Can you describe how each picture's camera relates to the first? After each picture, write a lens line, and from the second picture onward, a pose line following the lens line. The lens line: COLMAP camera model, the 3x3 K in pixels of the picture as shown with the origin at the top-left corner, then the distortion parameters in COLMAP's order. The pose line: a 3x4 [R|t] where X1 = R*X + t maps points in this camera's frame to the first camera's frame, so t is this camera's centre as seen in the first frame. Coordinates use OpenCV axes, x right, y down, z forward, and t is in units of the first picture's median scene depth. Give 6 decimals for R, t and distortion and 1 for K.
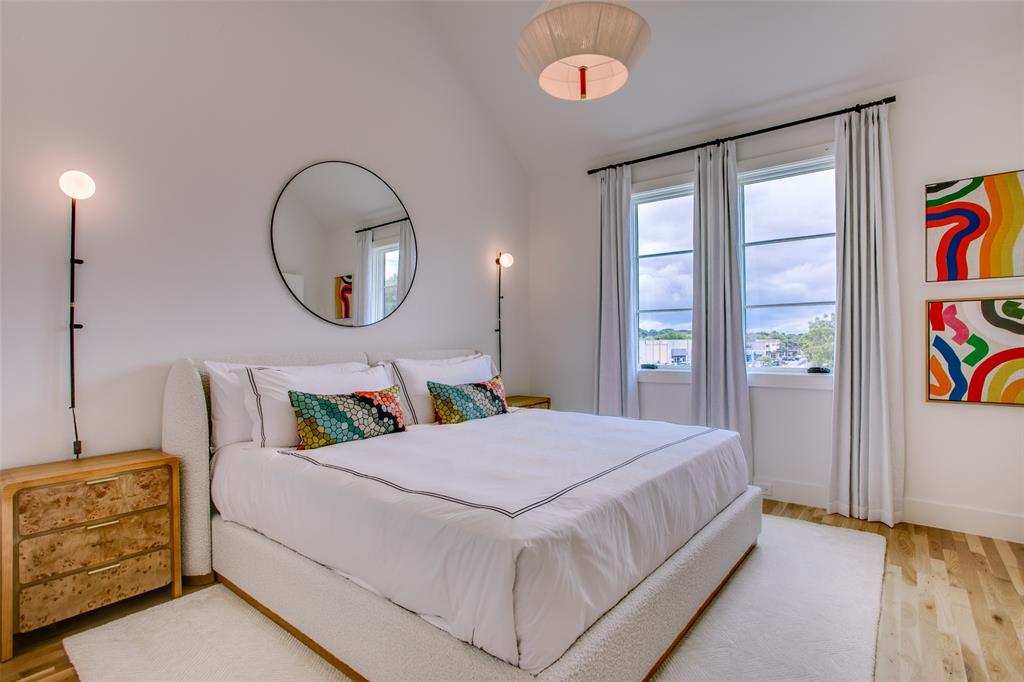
lens RADIAL K [[514.7, 0, 510.9], [0, 514.7, 340.8], [0, 0, 1]] dist [0.002473, 0.001107]
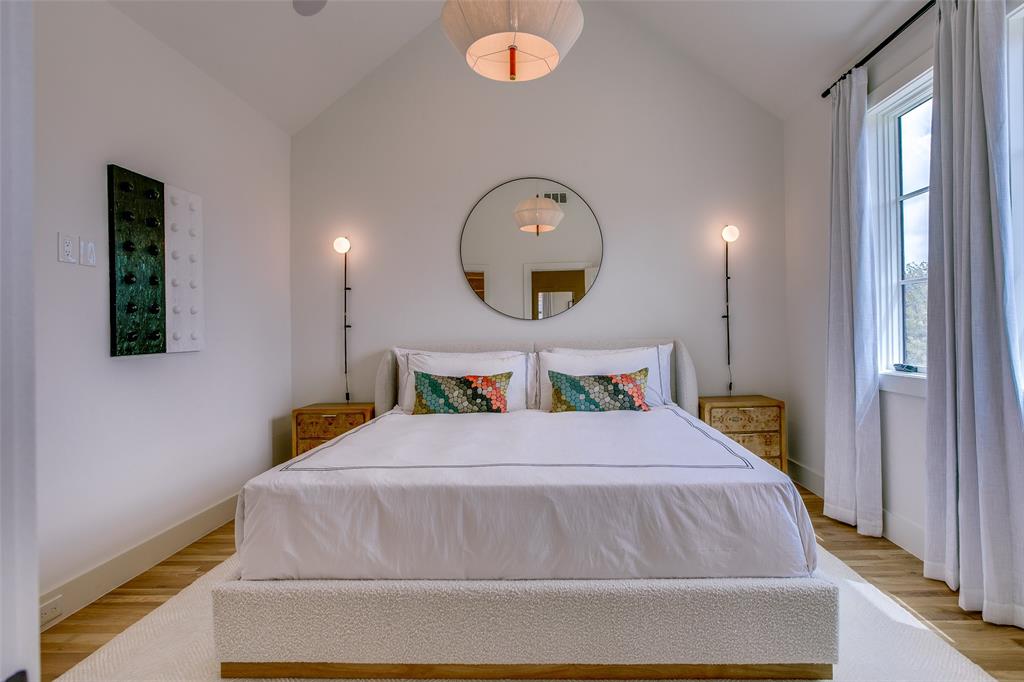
lens RADIAL K [[499.2, 0, 514.0], [0, 499.2, 346.9], [0, 0, 1]] dist [-0.004815, -0.000038]
pose [[0.611311, 0.019321, -0.791155, 0.729137], [0.015980, 0.999197, 0.036749, -0.011151], [0.791229, -0.035108, 0.610511, 0.371897]]
